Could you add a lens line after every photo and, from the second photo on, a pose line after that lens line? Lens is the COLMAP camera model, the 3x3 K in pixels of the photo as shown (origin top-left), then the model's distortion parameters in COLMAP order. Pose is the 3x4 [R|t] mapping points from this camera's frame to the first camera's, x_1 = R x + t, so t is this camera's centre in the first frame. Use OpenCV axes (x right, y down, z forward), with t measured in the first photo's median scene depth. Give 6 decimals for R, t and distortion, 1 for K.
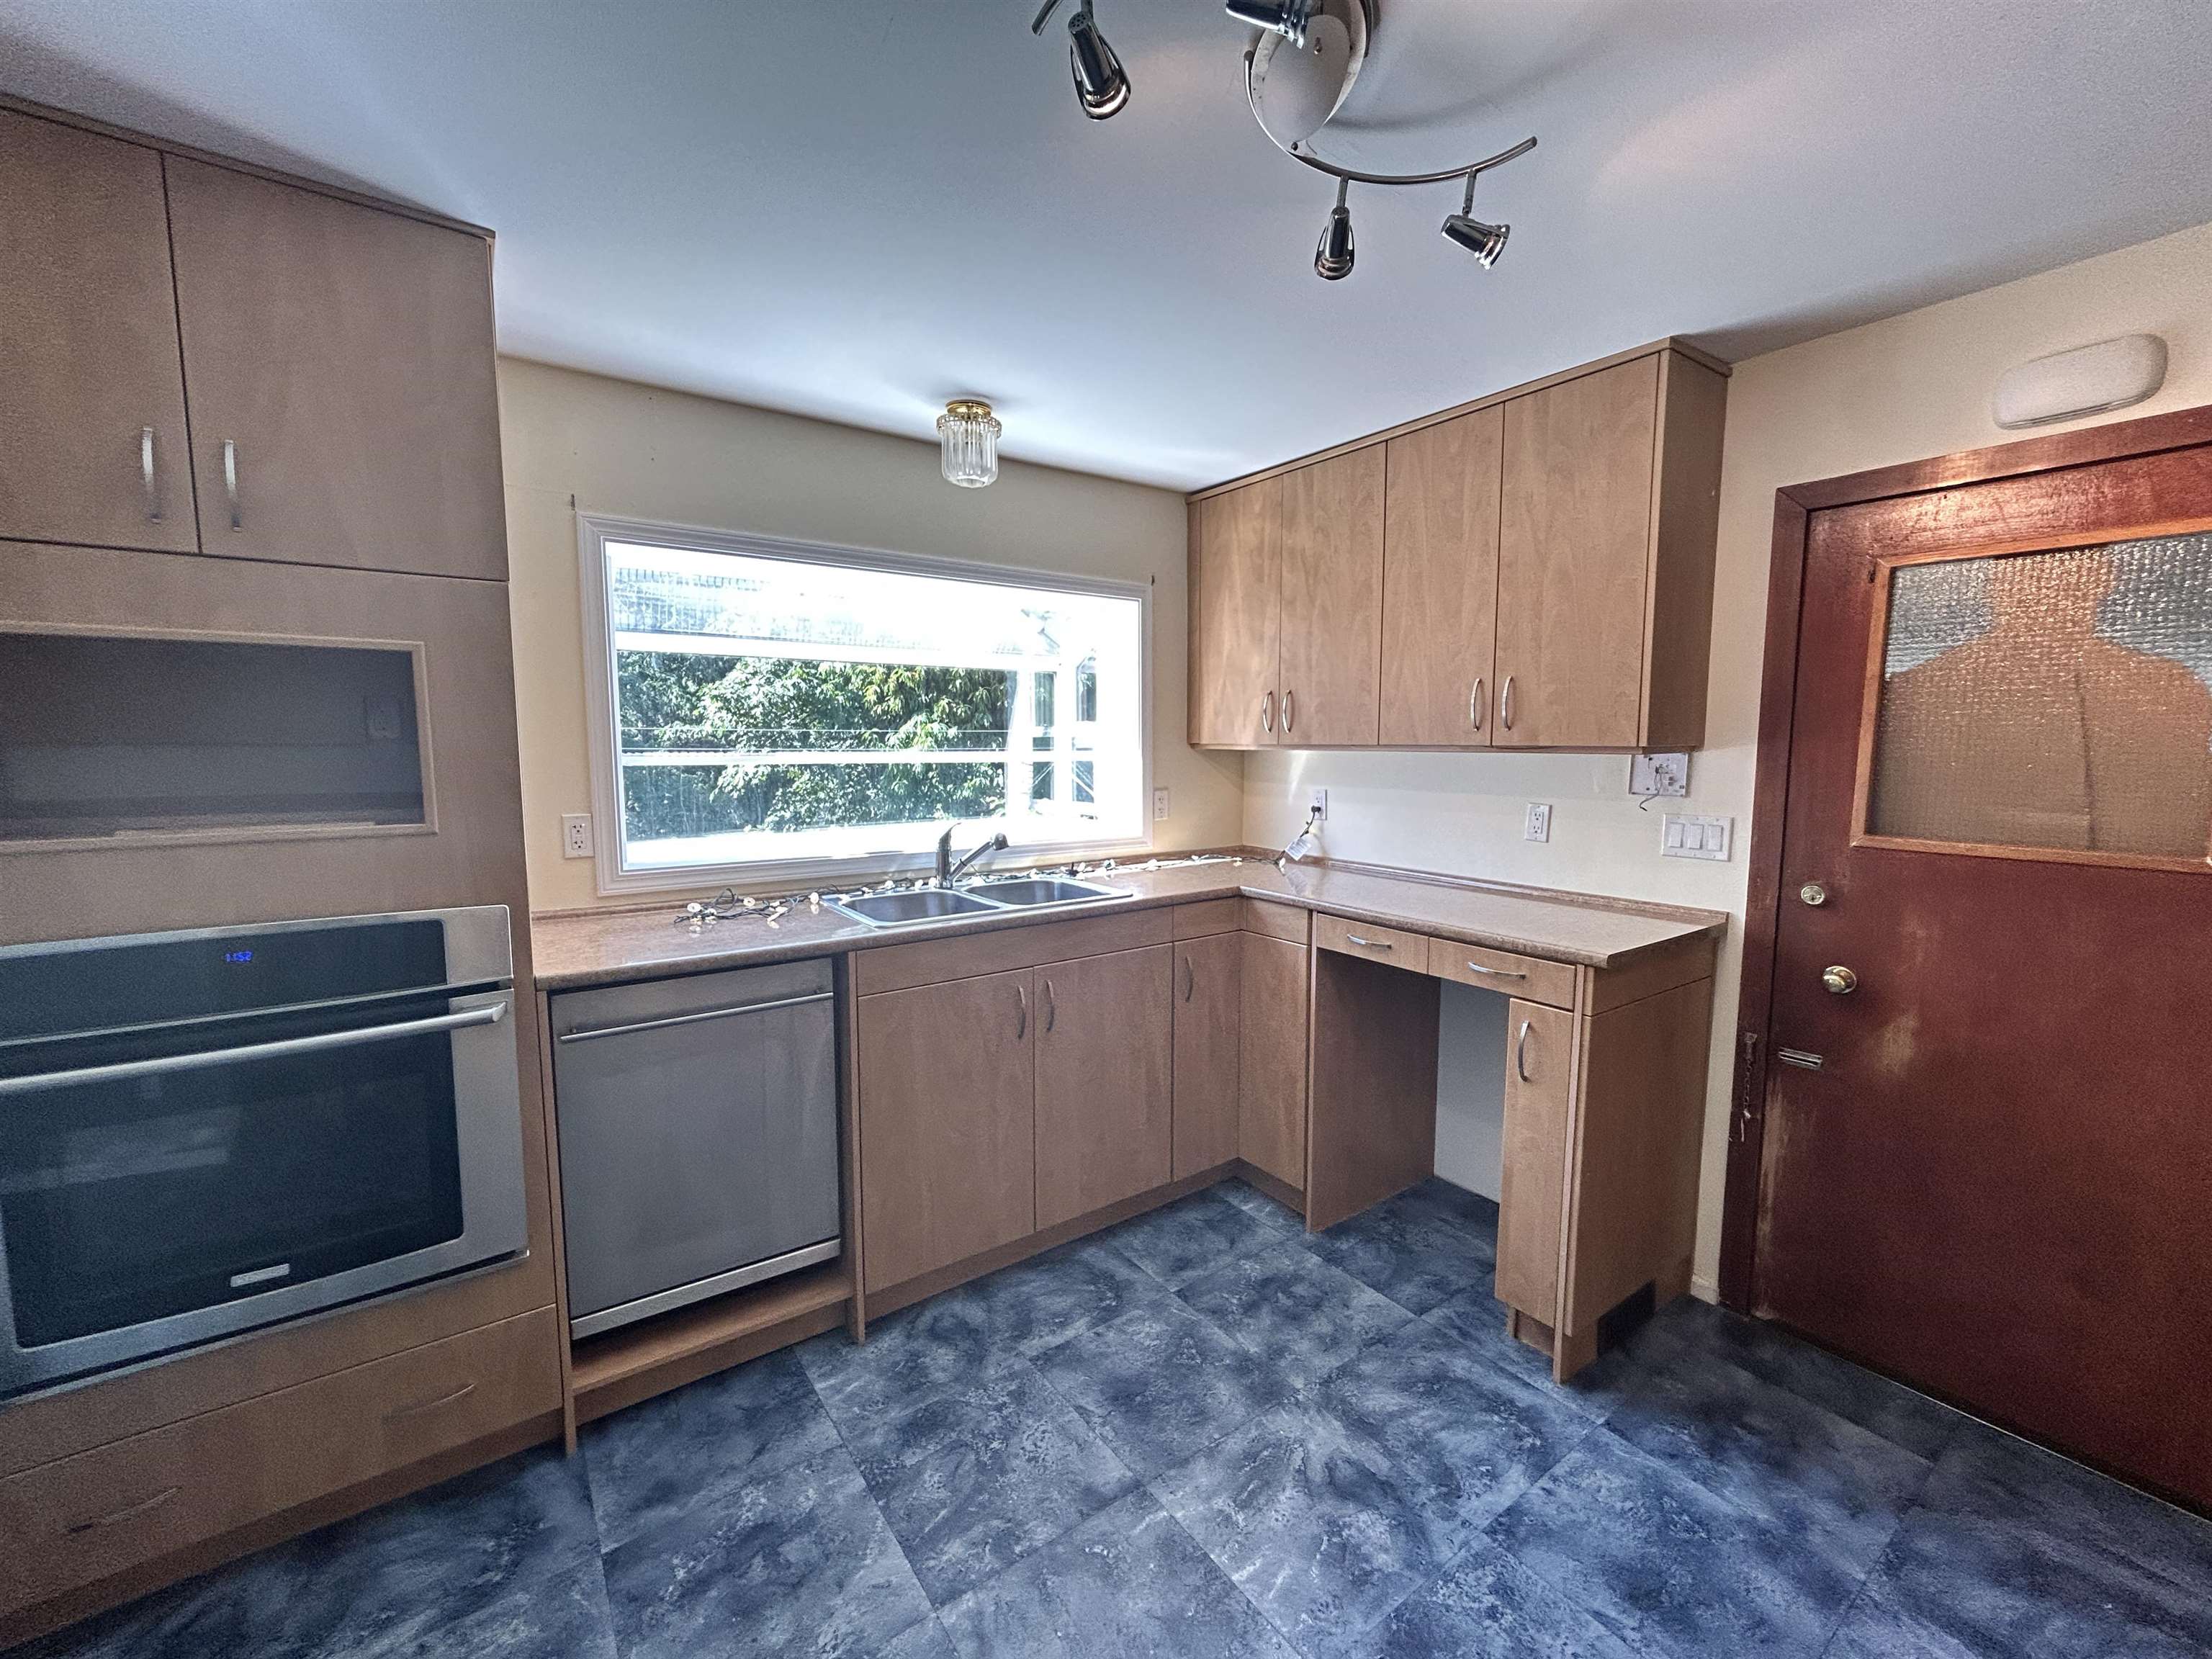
lens RADIAL K [[906.8, 0, 1106.0], [0, 906.8, 829.5], [0, 0, 1]] dist [0.002863, 0.000867]
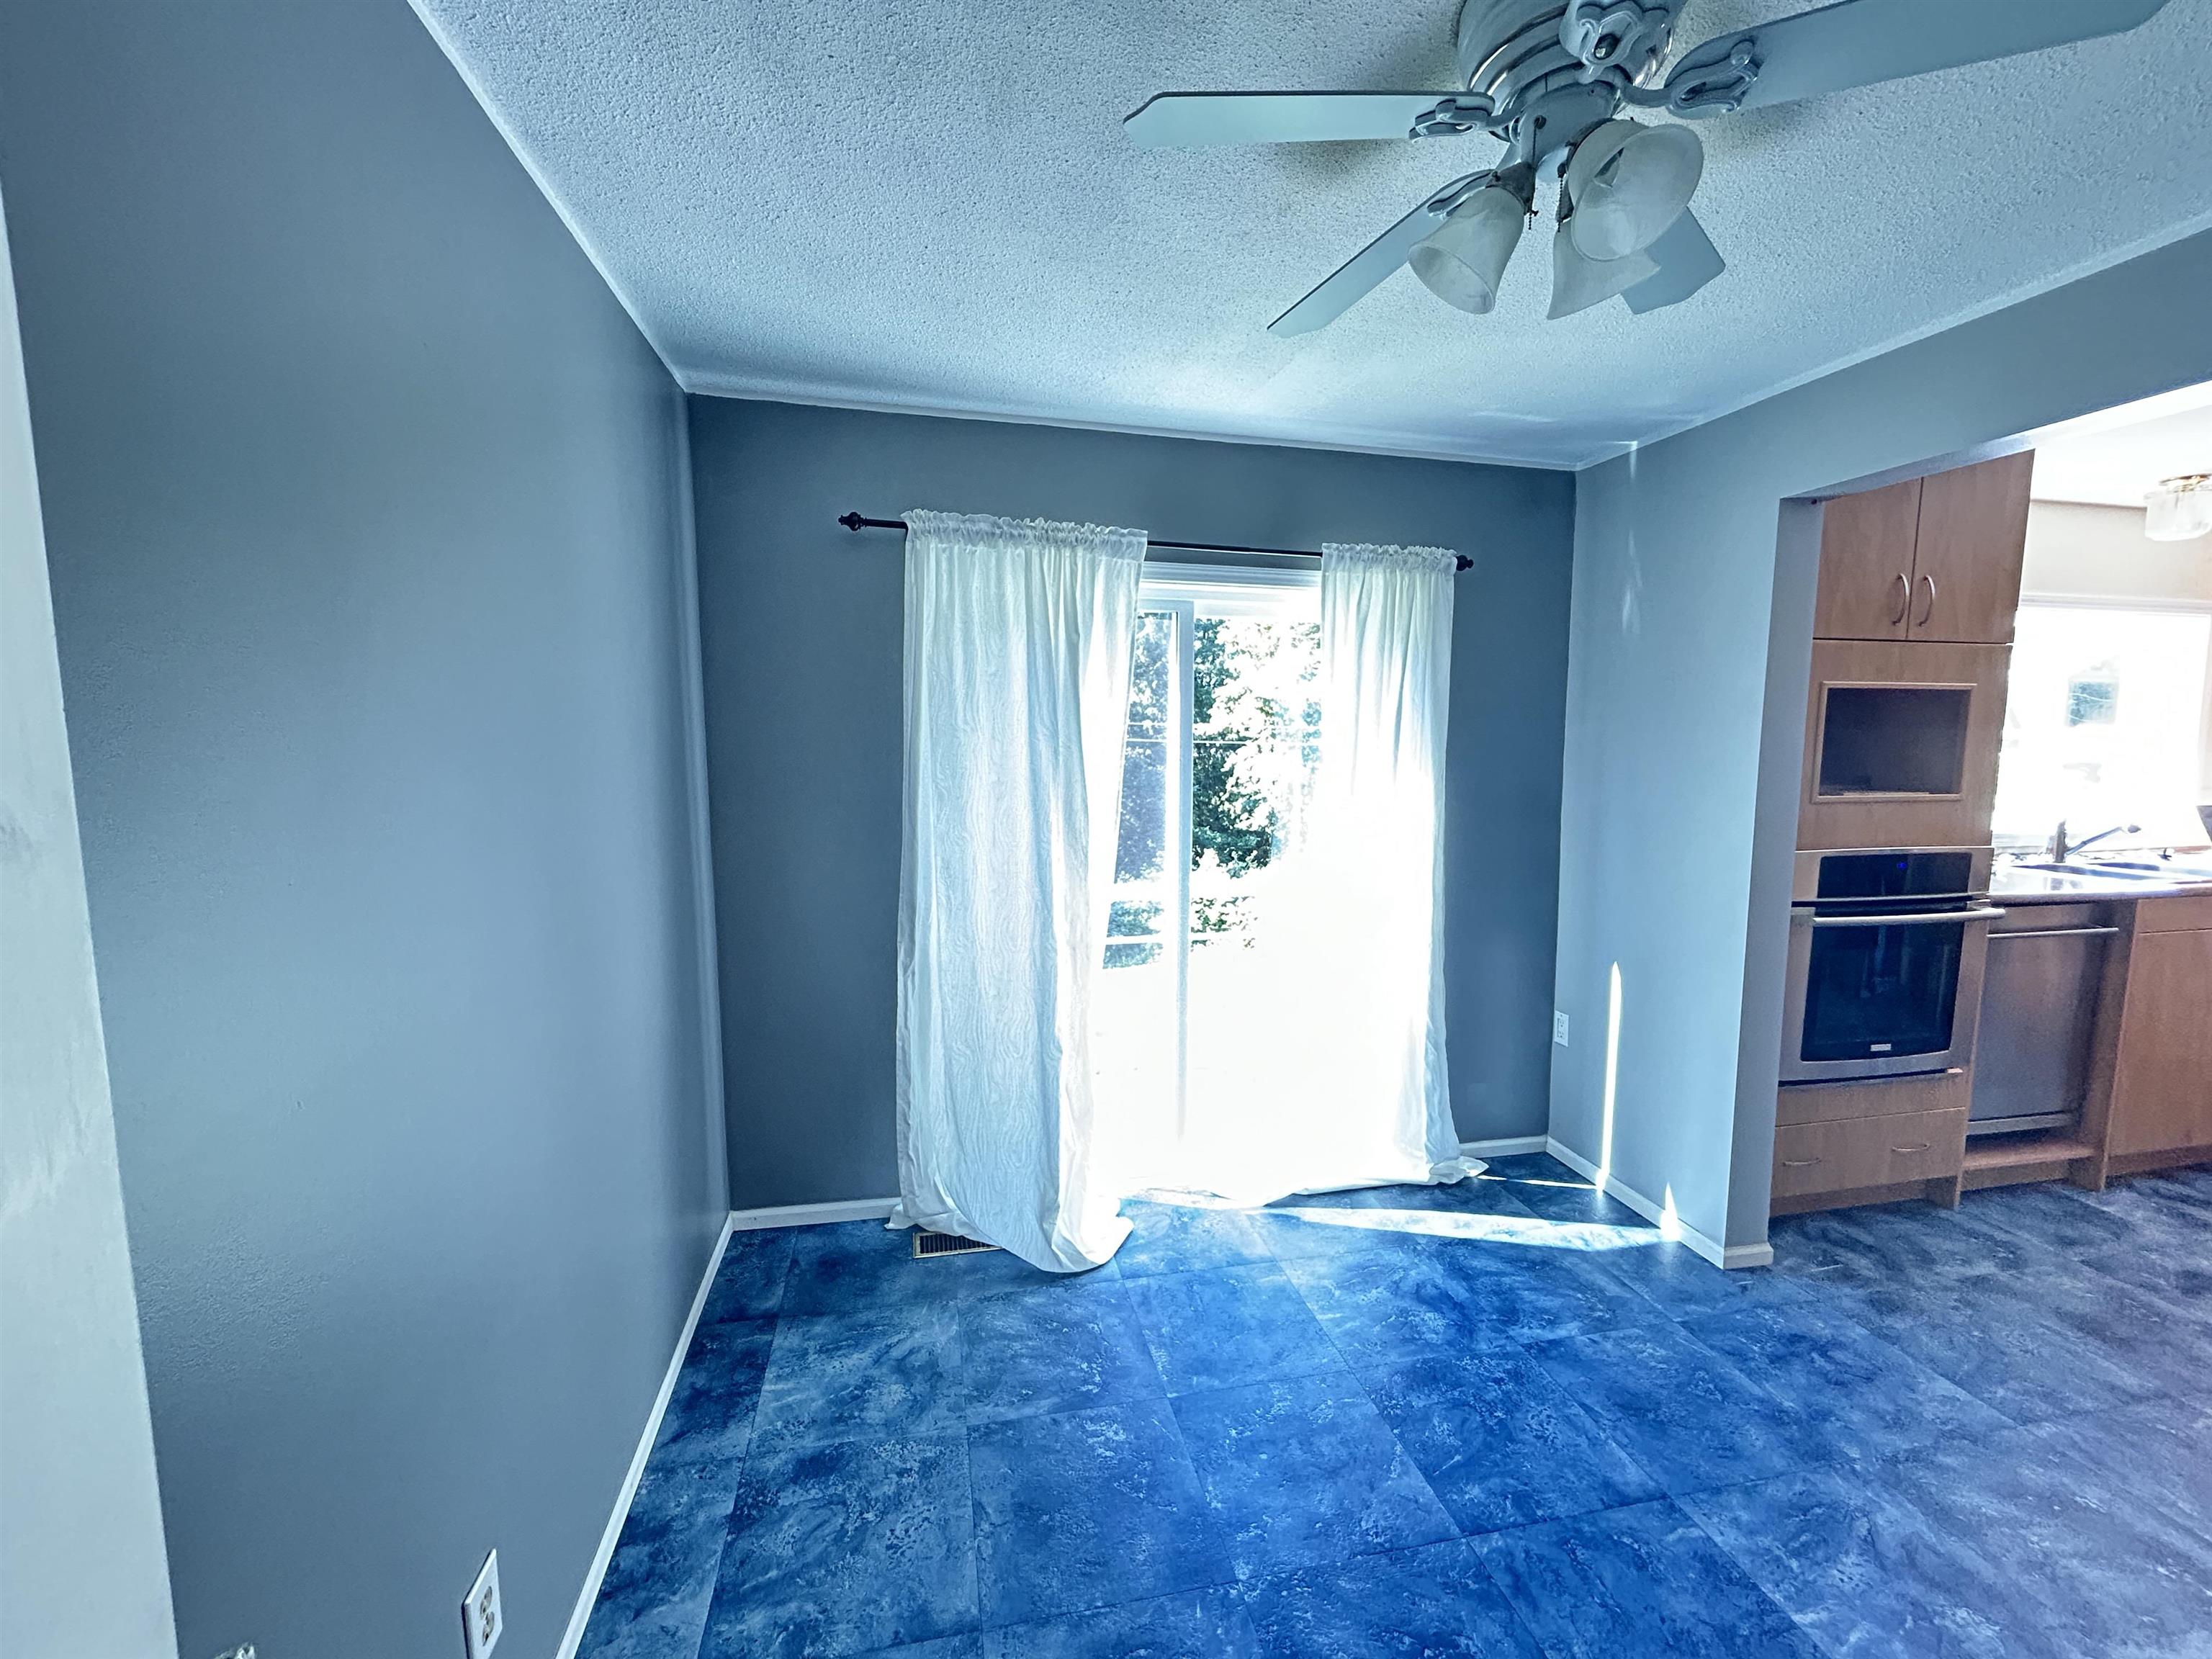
lens RADIAL K [[904.5, 0, 1097.9], [0, 904.5, 855.3], [0, 0, 1]] dist [-0.000940, -0.000909]
pose [[0.915441, 0.061506, -0.397724, -0.179967], [-0.047405, 0.997853, 0.045200, 0.012038], [0.399650, -0.022524, 0.916391, -0.129589]]
